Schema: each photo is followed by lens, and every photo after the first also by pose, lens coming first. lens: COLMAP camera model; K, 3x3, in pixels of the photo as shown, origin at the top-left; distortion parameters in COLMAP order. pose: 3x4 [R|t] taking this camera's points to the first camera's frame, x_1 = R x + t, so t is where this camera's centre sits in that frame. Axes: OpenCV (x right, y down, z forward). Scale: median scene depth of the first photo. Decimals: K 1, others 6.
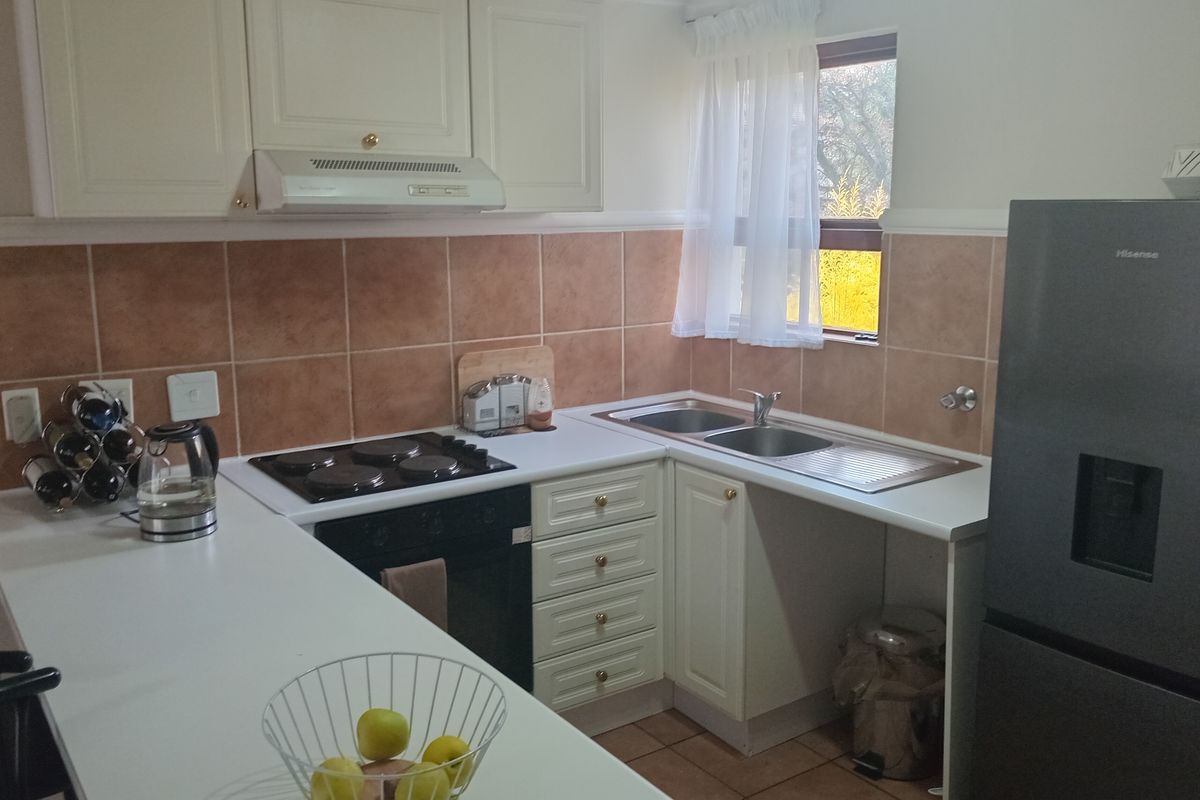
lens RADIAL K [[1045.9, 0, 600.0], [0, 1045.9, 400.0], [0, 0, 1]] dist [0.080789, -0.148309]
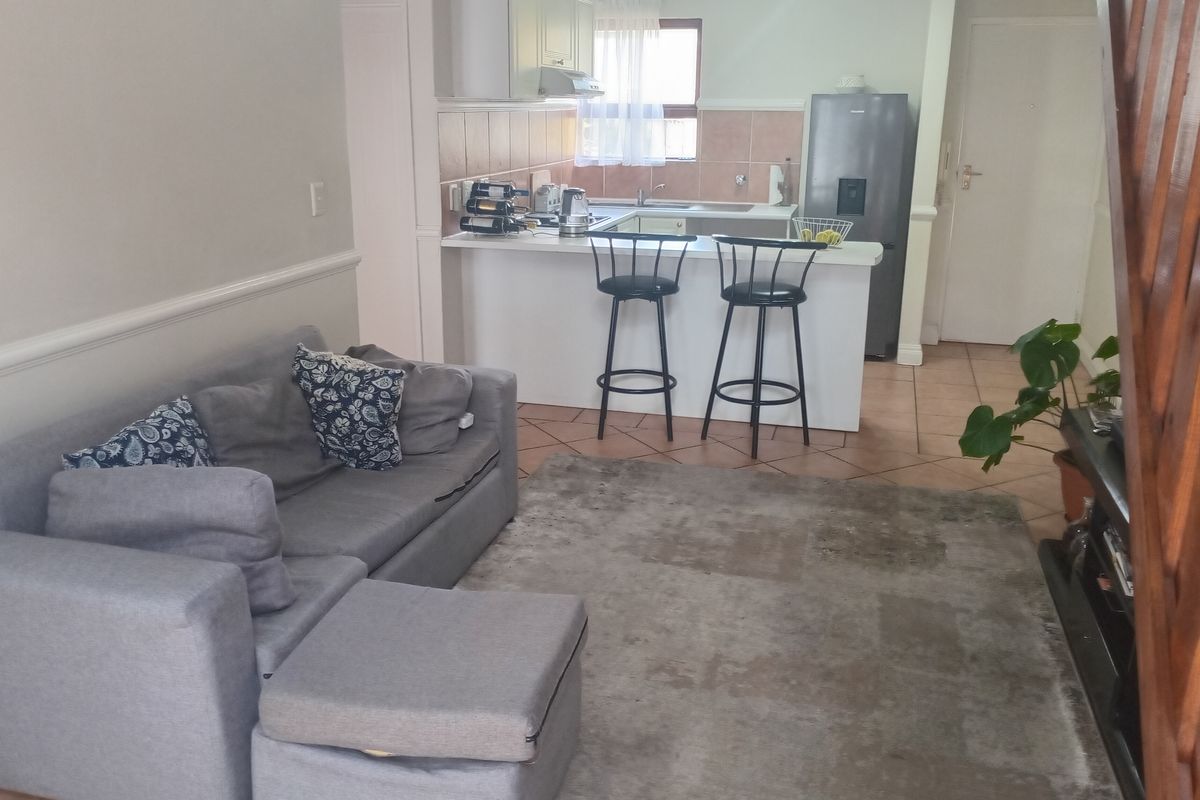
lens RADIAL K [[1045.9, 0, 600.0], [0, 1045.9, 400.0], [0, 0, 1]] dist [0.080789, -0.148309]
pose [[0.780742, -0.163257, 0.603149, -1.340854], [0.106326, 0.985899, 0.129224, 0.139320], [-0.615741, -0.036760, 0.787091, -0.659360]]
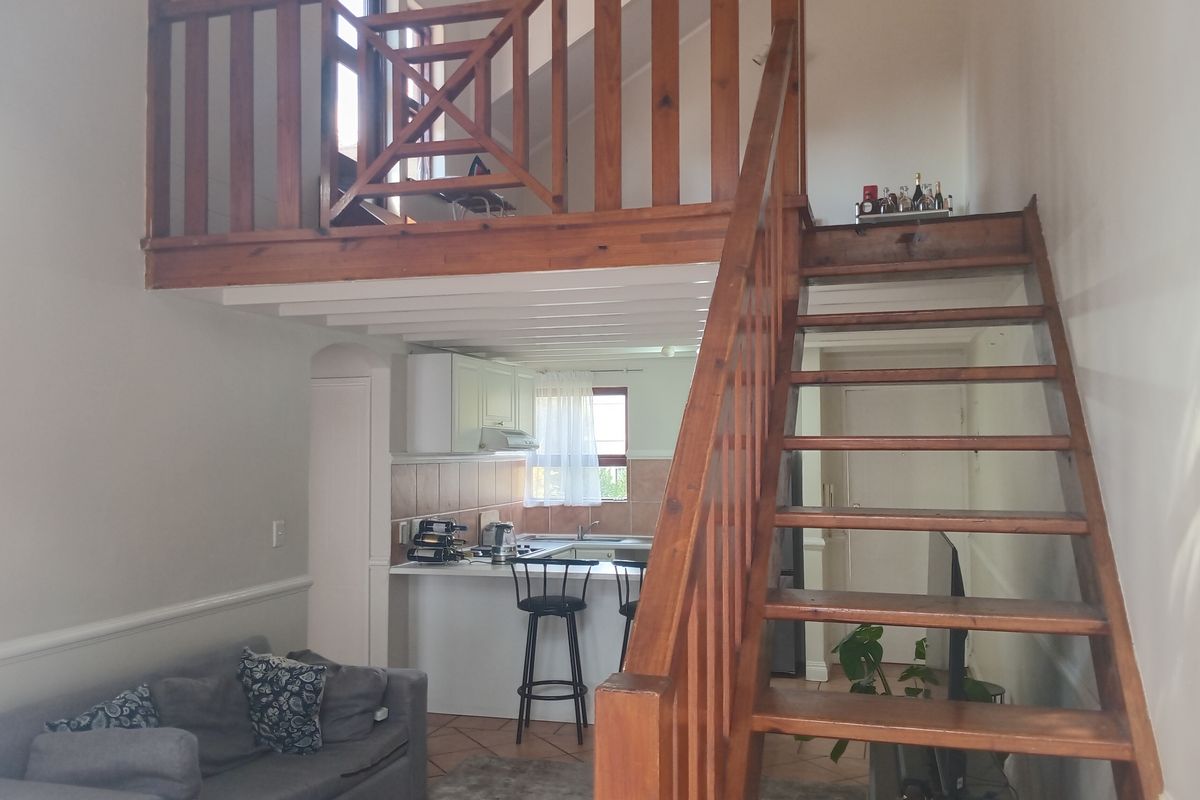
lens RADIAL K [[1045.9, 0, 600.0], [0, 1045.9, 400.0], [0, 0, 1]] dist [0.080789, -0.148309]
pose [[0.785815, 0.028428, 0.617808, -1.408469], [0.115978, 0.974448, -0.192355, 0.194507], [-0.607490, 0.222808, 0.762438, -0.996712]]
